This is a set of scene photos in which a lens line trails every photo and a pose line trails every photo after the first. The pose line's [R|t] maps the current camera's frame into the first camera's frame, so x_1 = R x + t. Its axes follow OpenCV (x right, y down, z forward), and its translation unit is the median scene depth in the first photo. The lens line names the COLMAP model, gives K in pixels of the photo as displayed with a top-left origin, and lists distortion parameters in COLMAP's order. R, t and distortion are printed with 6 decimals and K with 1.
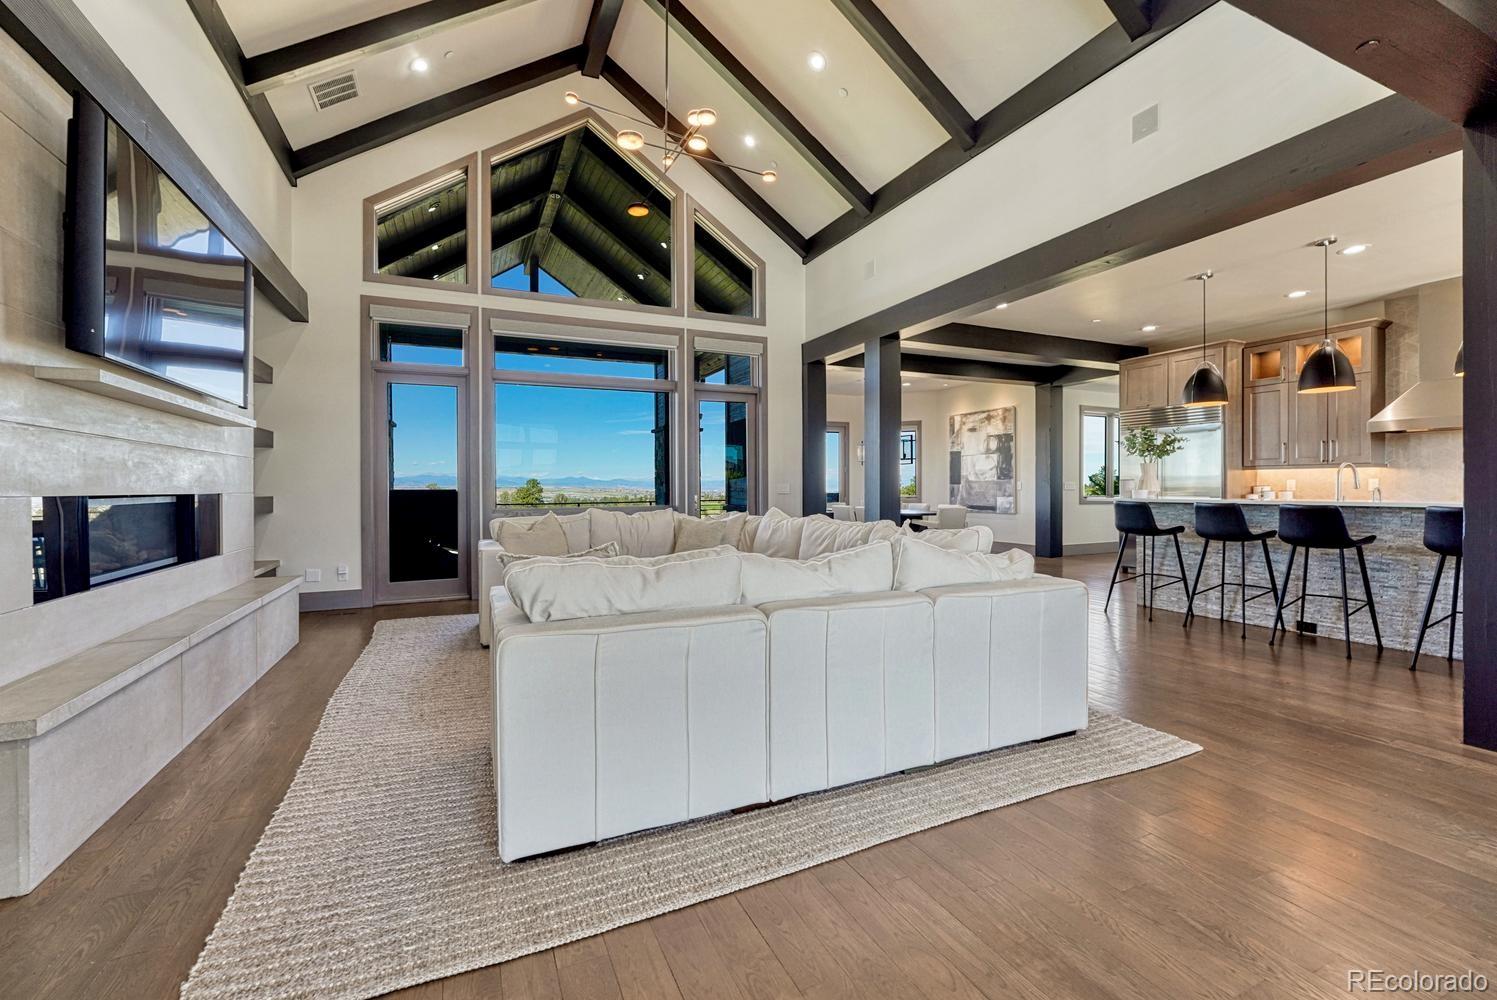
lens RADIAL K [[620.4, 0, 743.0], [0, 620.4, 495.8], [0, 0, 1]] dist [-0.008352, -0.000538]
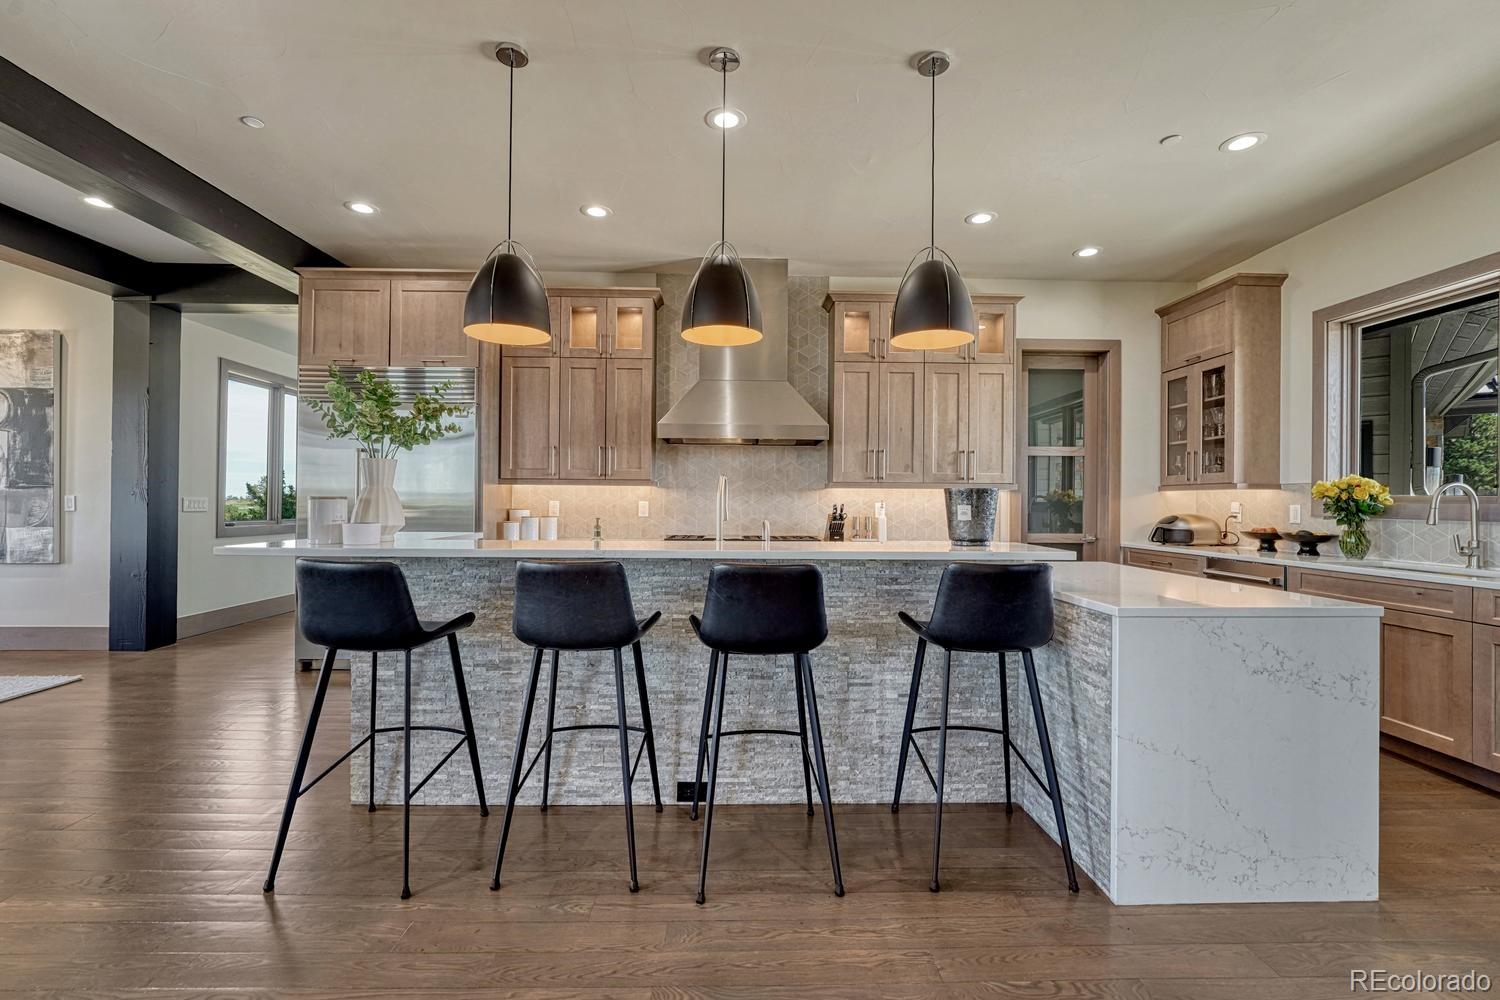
lens RADIAL K [[642.0, 0, 750.0], [0, 642.0, 500.0], [0, 0, 1]] dist [-0.004962, 0.000030]
pose [[0.385791, 0.011543, 0.922514, 0.252803], [0.003175, 0.999899, -0.013839, -0.012947], [-0.922581, 0.008268, 0.385716, 0.432005]]
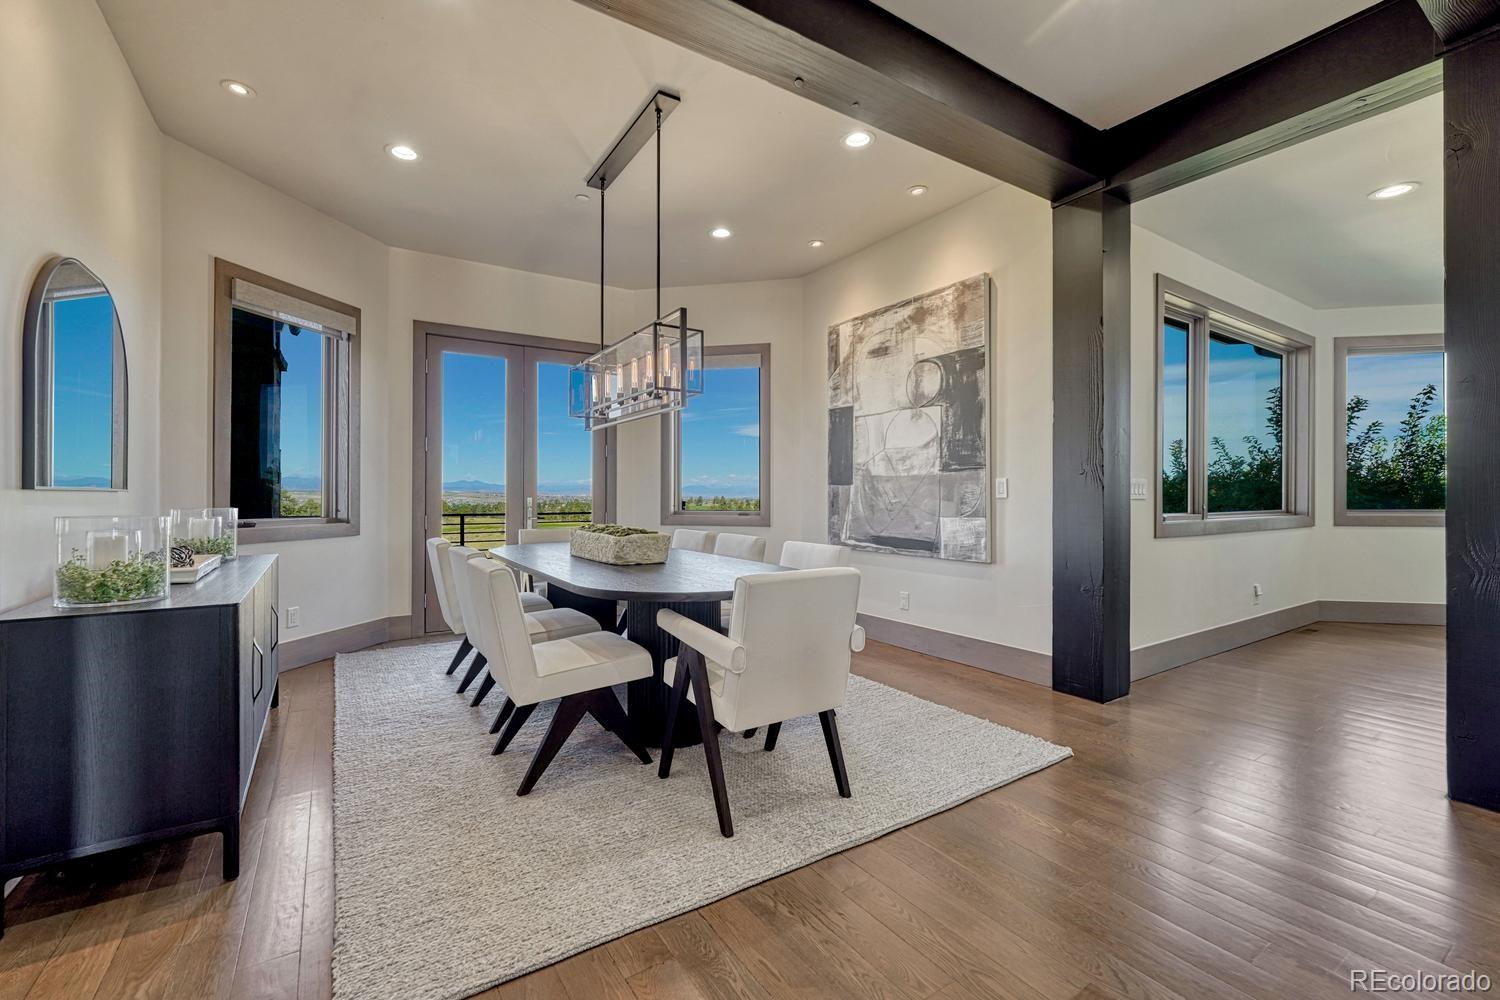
lens RADIAL K [[641.4, 0, 750.7], [0, 641.4, 492.5], [0, 0, 1]] dist [0.000066, 0.000058]
pose [[0.987492, 0.006108, 0.157549, 0.301811], [-0.003549, 0.999857, -0.016521, -0.008399], [-0.157628, 0.015755, 0.987373, 0.818202]]
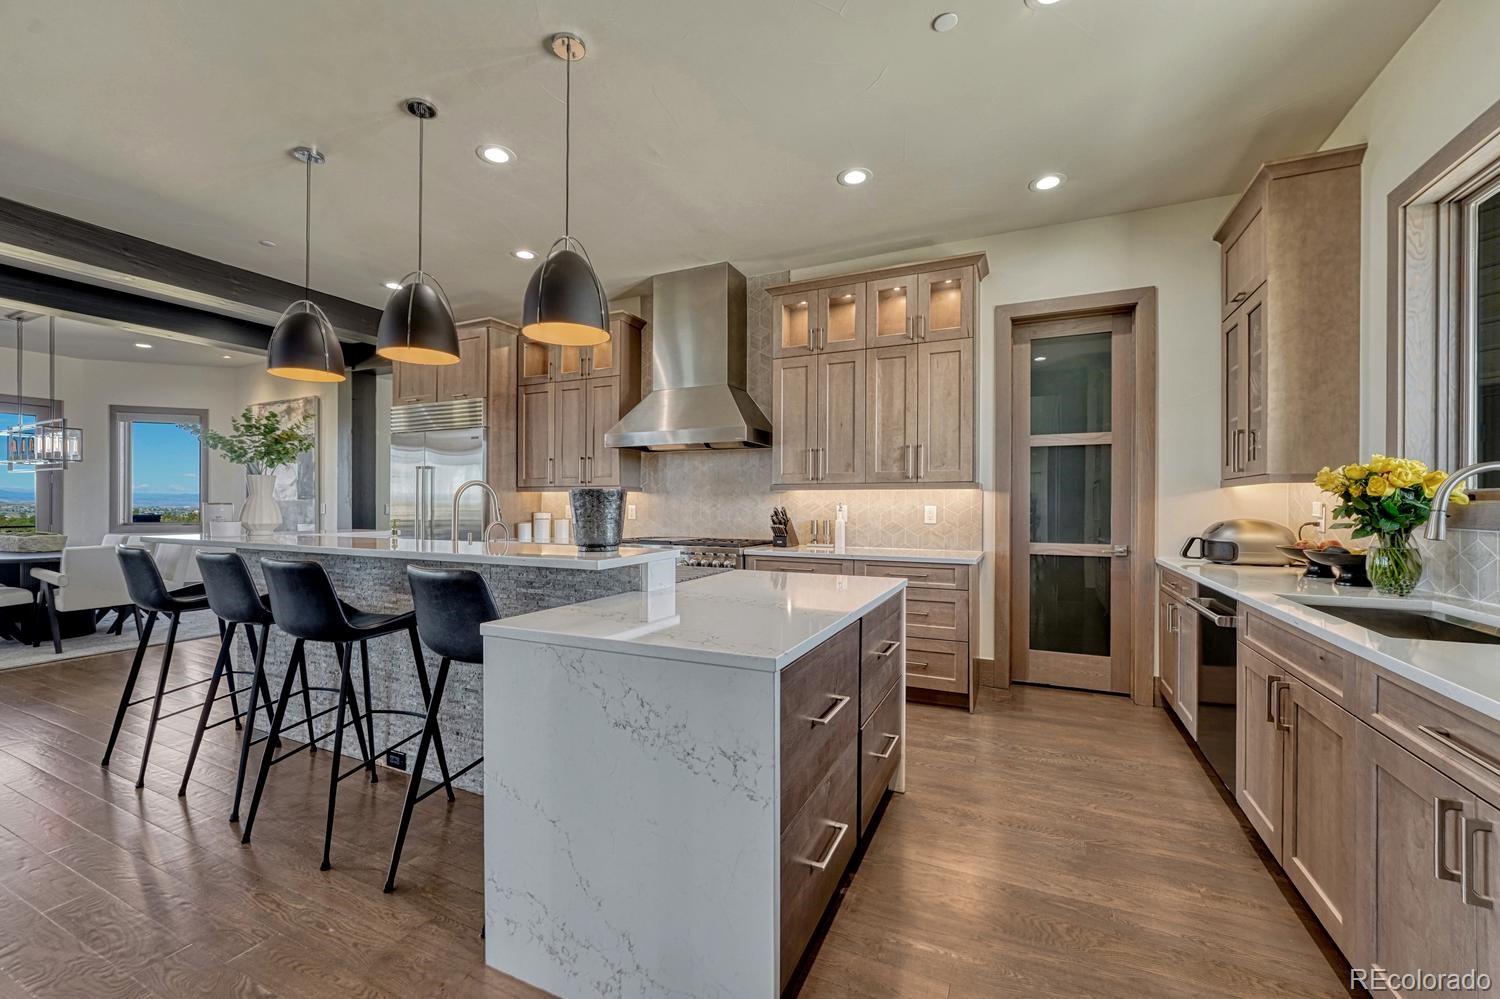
lens RADIAL K [[606.6, 0, 744.7], [0, 606.6, 507.2], [0, 0, 1]] dist [-0.016328, 0.004770]
pose [[0.757709, 0.005848, 0.652566, 0.457089], [0.002041, 0.999934, -0.011331, -0.011165], [-0.652589, 0.009918, 0.757647, 0.201548]]
